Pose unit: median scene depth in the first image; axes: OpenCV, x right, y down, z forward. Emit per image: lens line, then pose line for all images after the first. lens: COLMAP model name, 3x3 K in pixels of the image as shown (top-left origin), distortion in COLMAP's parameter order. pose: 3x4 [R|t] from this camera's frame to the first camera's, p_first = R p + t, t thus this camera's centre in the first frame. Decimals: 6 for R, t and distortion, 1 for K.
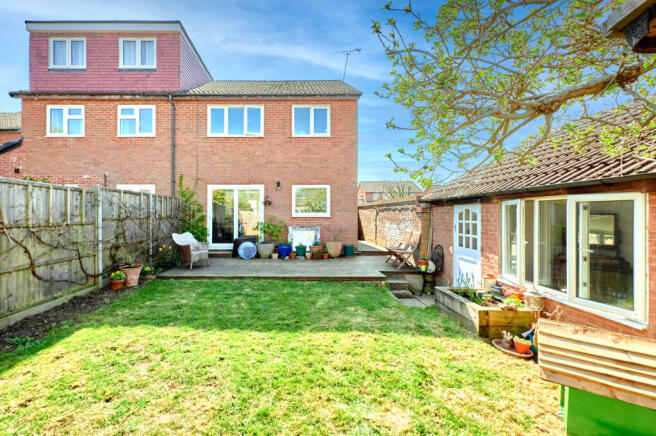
lens RADIAL K [[275.5, 0, 295.7], [0, 275.5, 212.6], [0, 0, 1]] dist [0.002032, 0.000321]
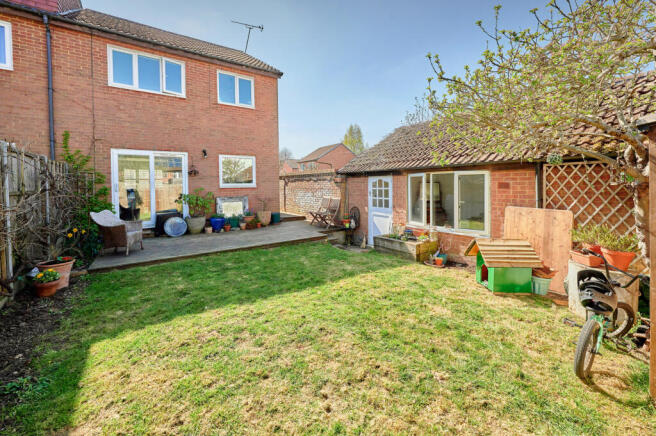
lens RADIAL K [[267.2, 0, 327.1], [0, 267.2, 188.0], [0, 0, 1]] dist [-0.000298, -0.000105]
pose [[0.816552, -0.018133, 0.576988, -0.264713], [0.008940, 0.999784, 0.018767, 0.002070], [-0.577203, -0.010166, 0.816537, 0.032552]]
